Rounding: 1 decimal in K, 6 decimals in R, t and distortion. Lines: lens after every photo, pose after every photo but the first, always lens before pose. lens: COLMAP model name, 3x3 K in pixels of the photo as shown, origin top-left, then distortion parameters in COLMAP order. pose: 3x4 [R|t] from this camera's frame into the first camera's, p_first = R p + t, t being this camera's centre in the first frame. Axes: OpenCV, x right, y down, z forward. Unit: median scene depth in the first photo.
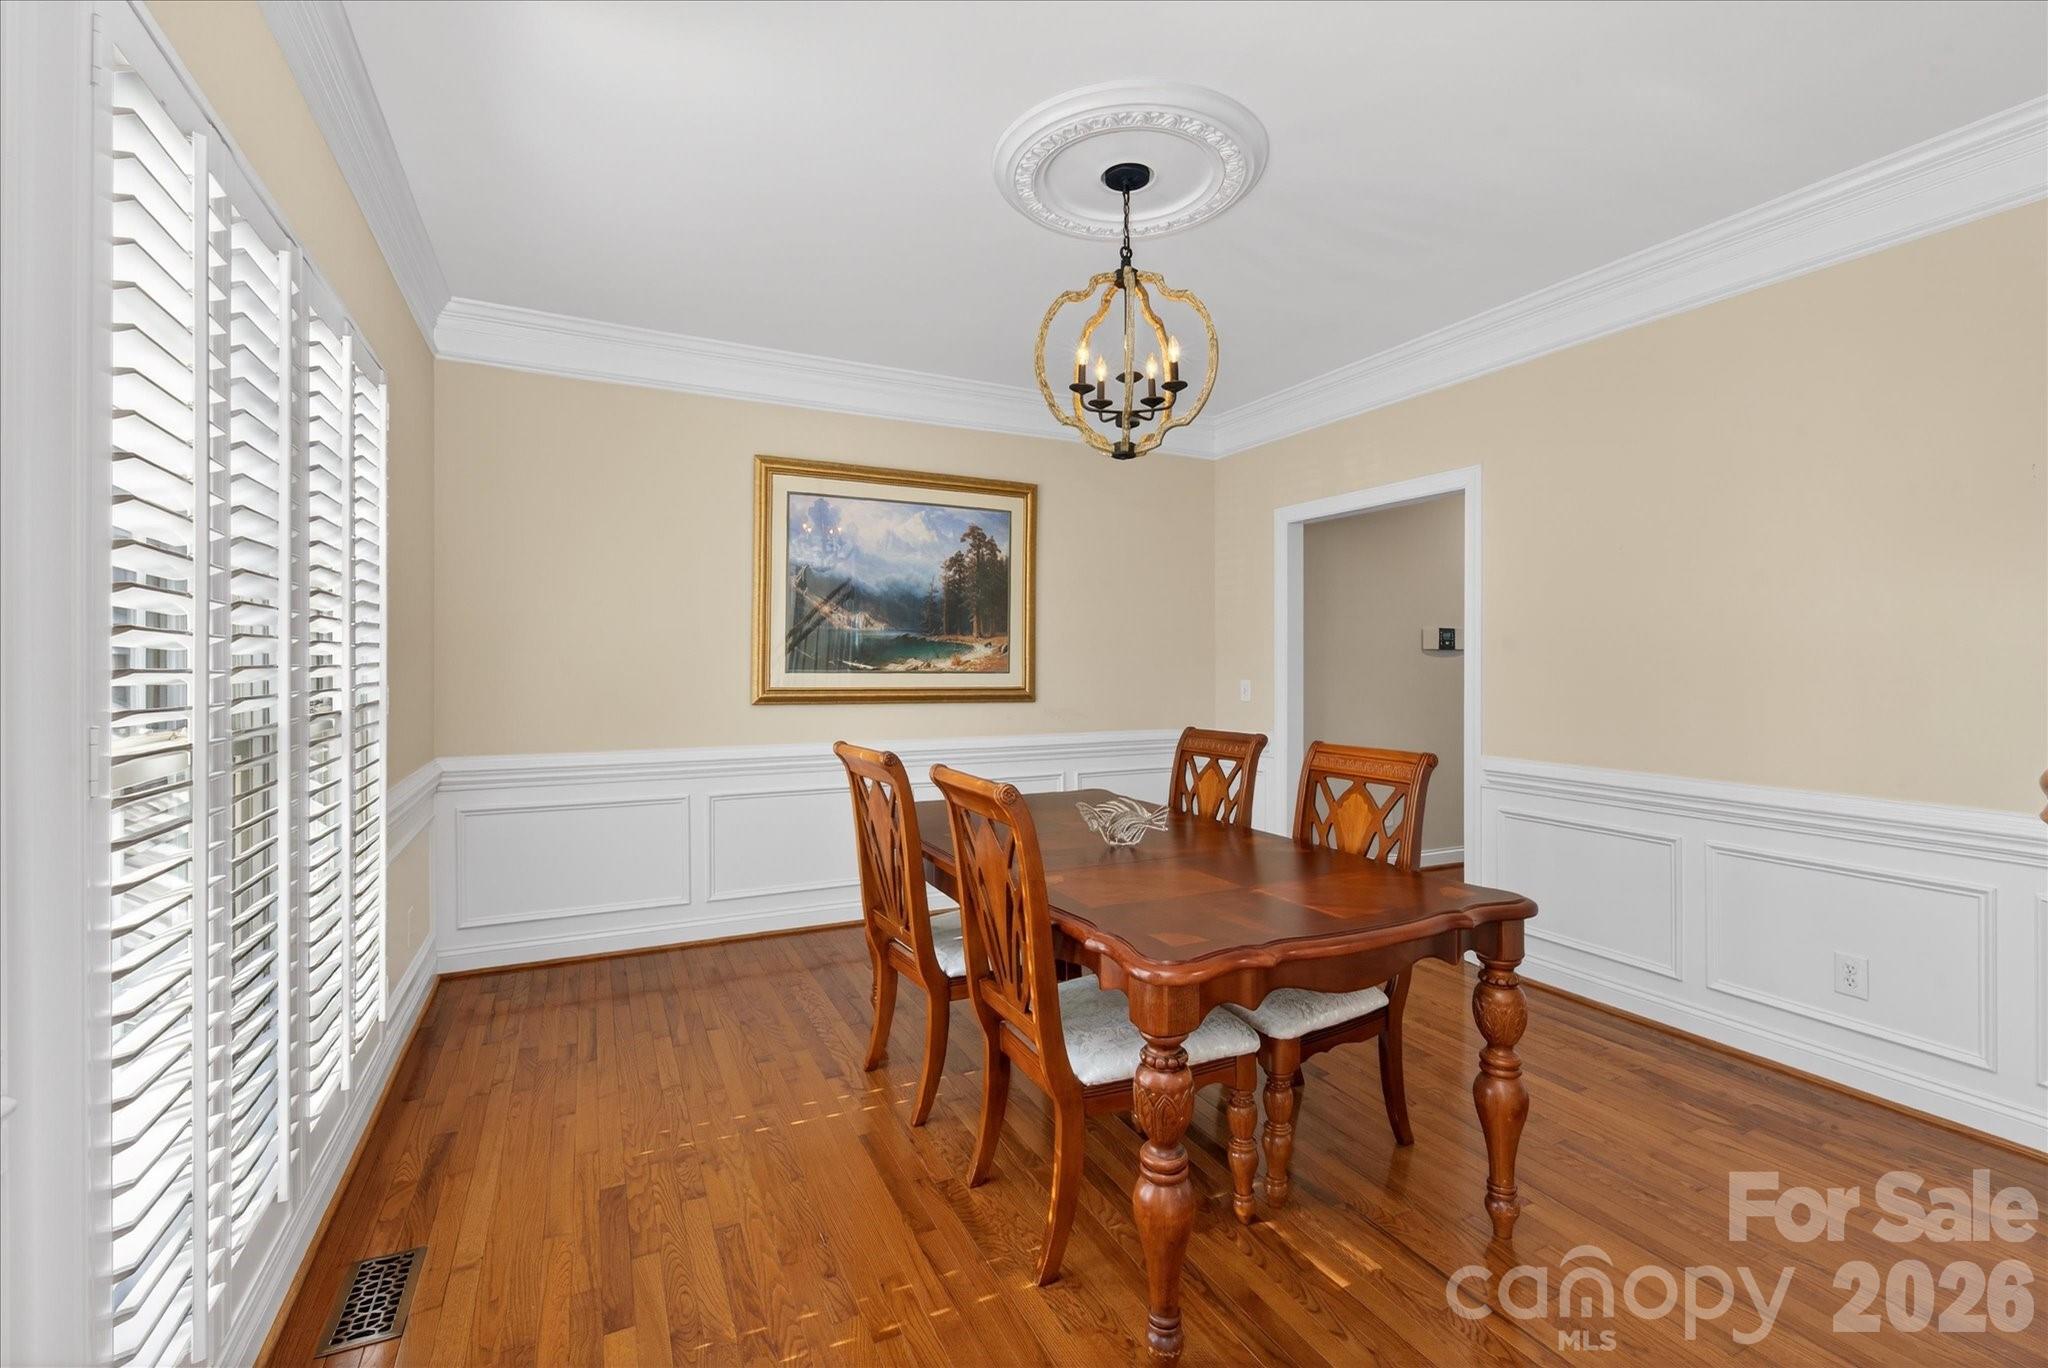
lens RADIAL K [[889.1, 0, 1031.3], [0, 889.1, 676.2], [0, 0, 1]] dist [0.000277, -0.000236]
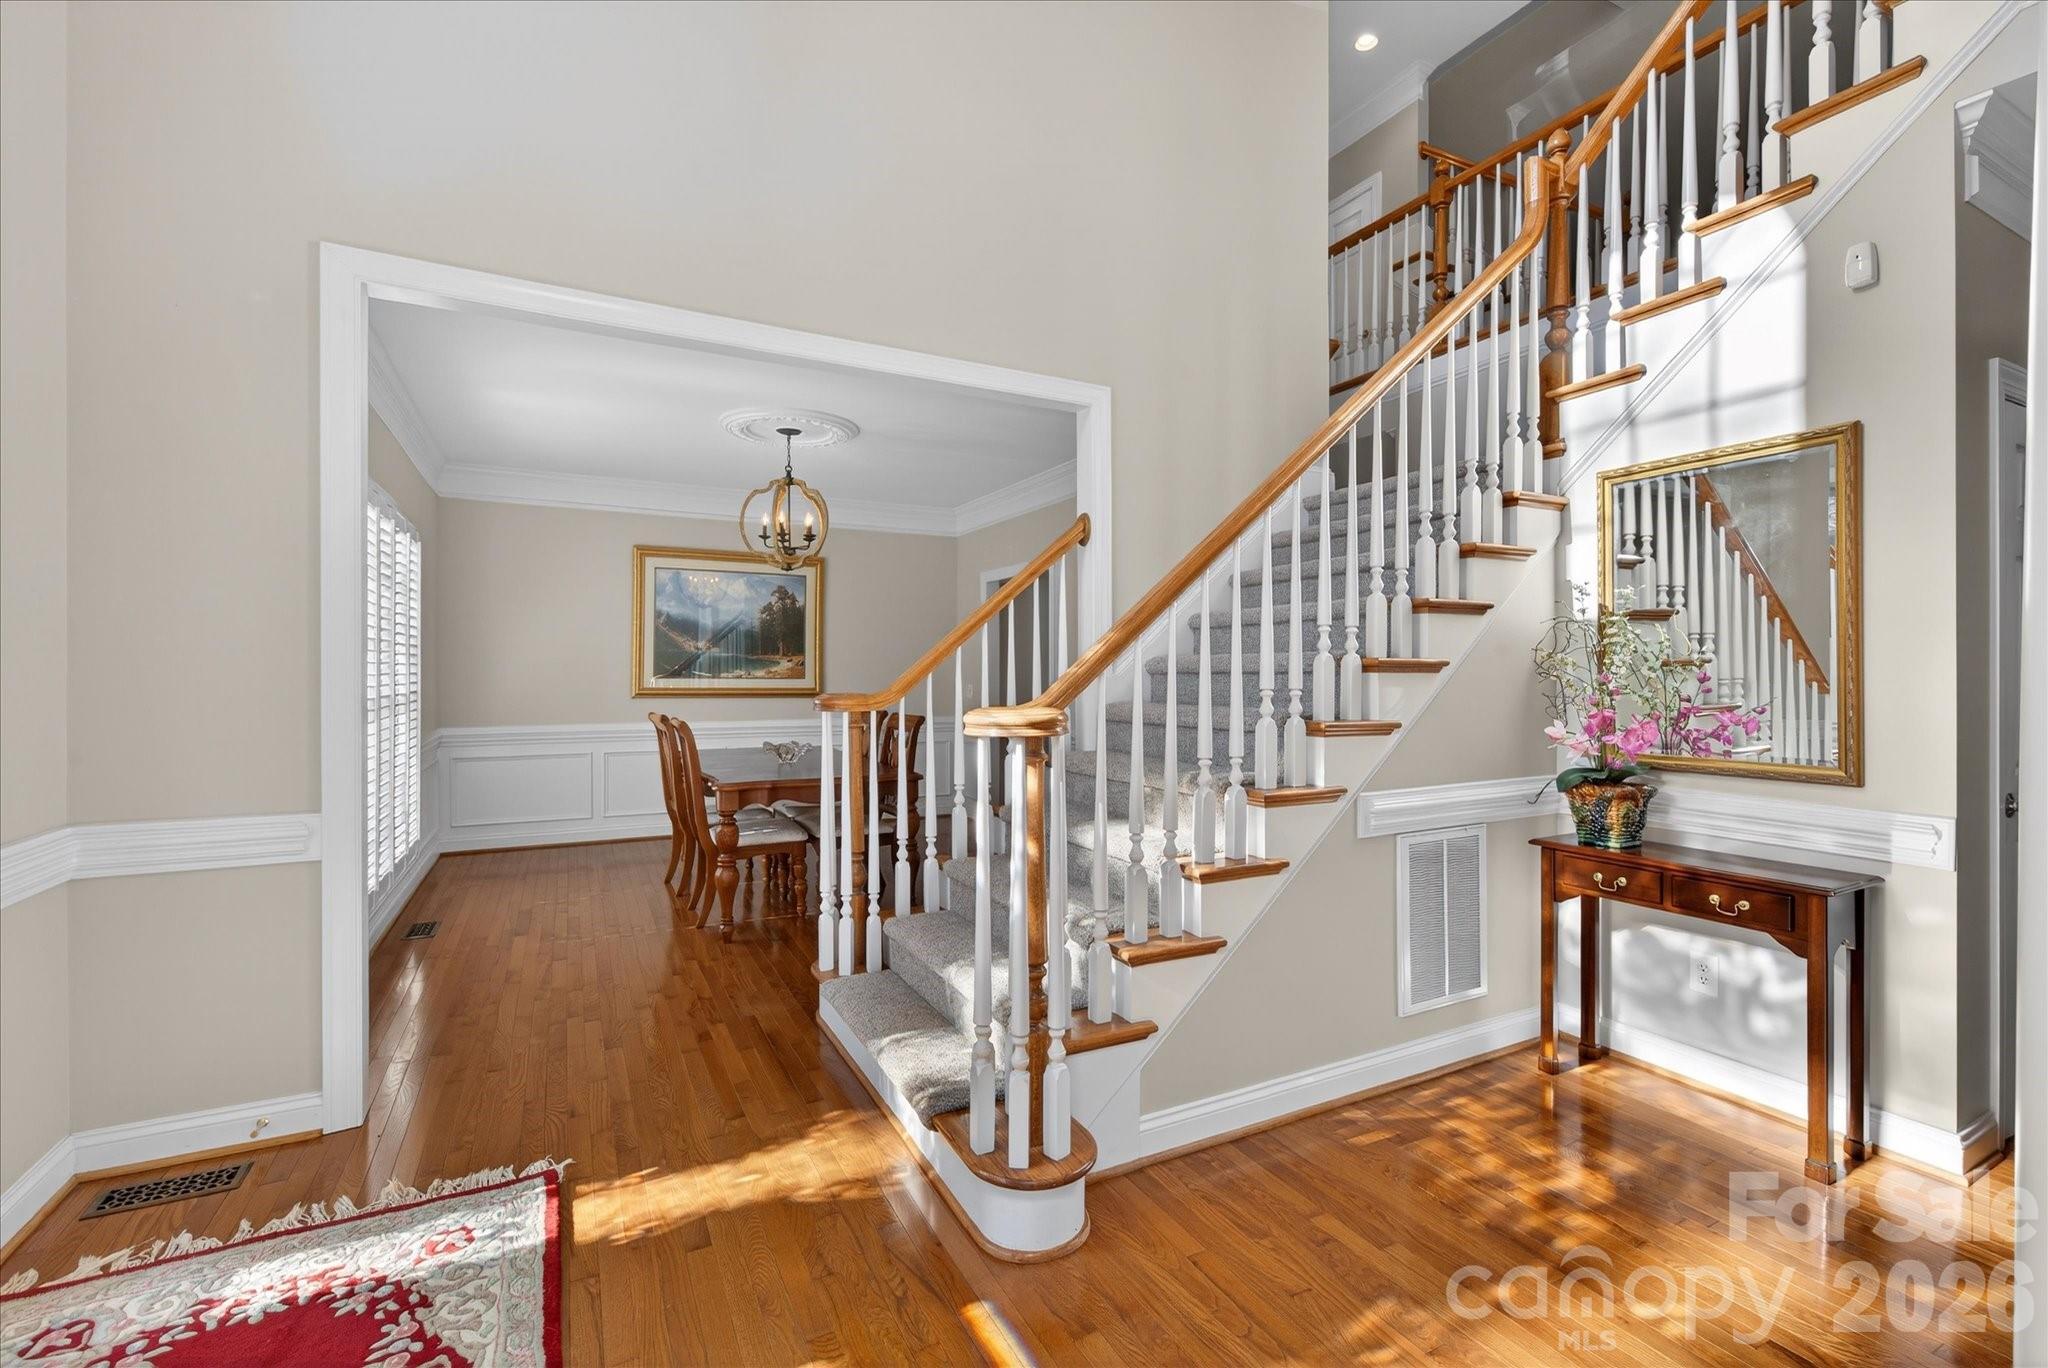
lens RADIAL K [[889.1, 0, 1019.4], [0, 889.1, 679.7], [0, 0, 1]] dist [0.000277, -0.000236]
pose [[0.999983, 0.002835, 0.005177, 0.380371], [-0.002785, 0.999948, -0.009766, 0.012648], [-0.005204, 0.009751, 0.999939, -0.622094]]
